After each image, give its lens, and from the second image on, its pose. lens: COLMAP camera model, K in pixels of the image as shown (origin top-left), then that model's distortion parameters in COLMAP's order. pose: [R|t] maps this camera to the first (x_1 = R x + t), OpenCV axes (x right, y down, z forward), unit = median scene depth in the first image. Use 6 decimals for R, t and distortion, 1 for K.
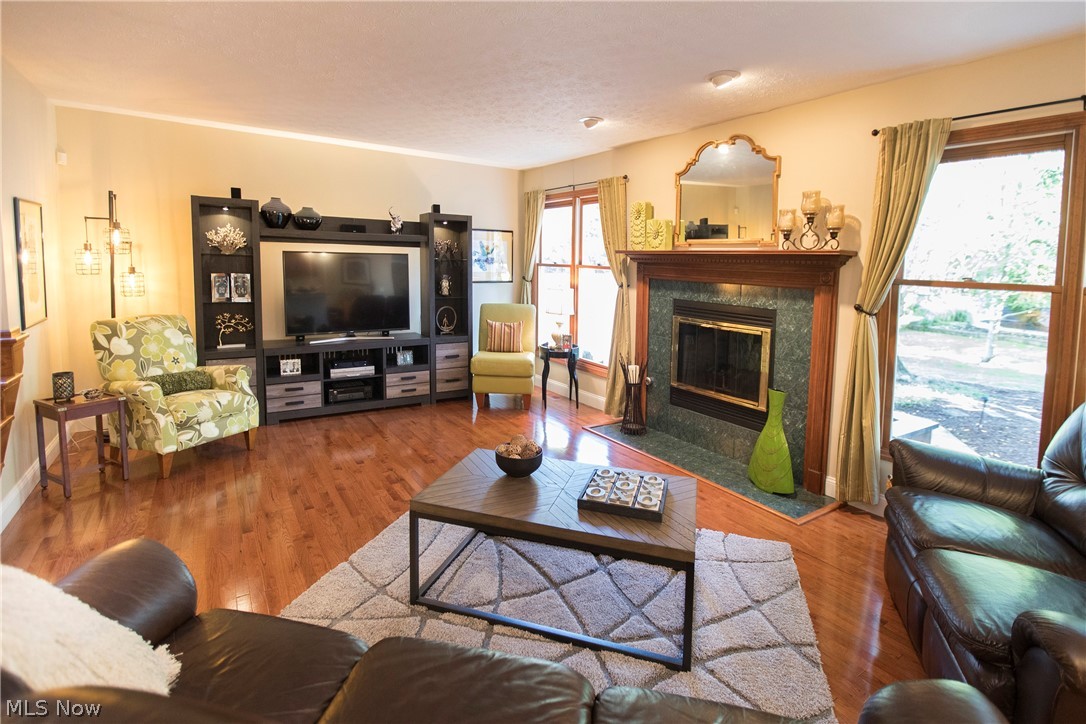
lens RADIAL K [[518.3, 0, 498.9], [0, 518.3, 360.6], [0, 0, 1]] dist [0.001101, 0.000070]
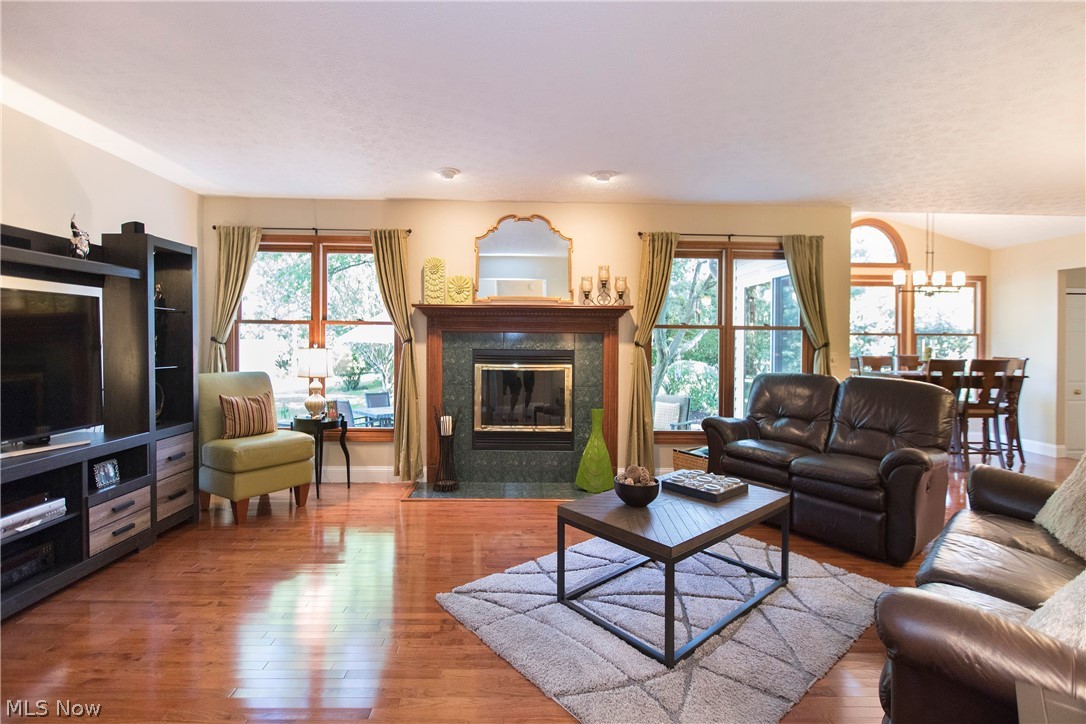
lens RADIAL K [[530.6, 0, 543.9], [0, 530.6, 349.4], [0, 0, 1]] dist [0.000653, -0.000129]
pose [[0.484080, -0.035958, 0.874285, -0.530830], [0.170367, 0.983907, -0.053863, -0.031805], [-0.858279, 0.175023, 0.482416, 0.325276]]
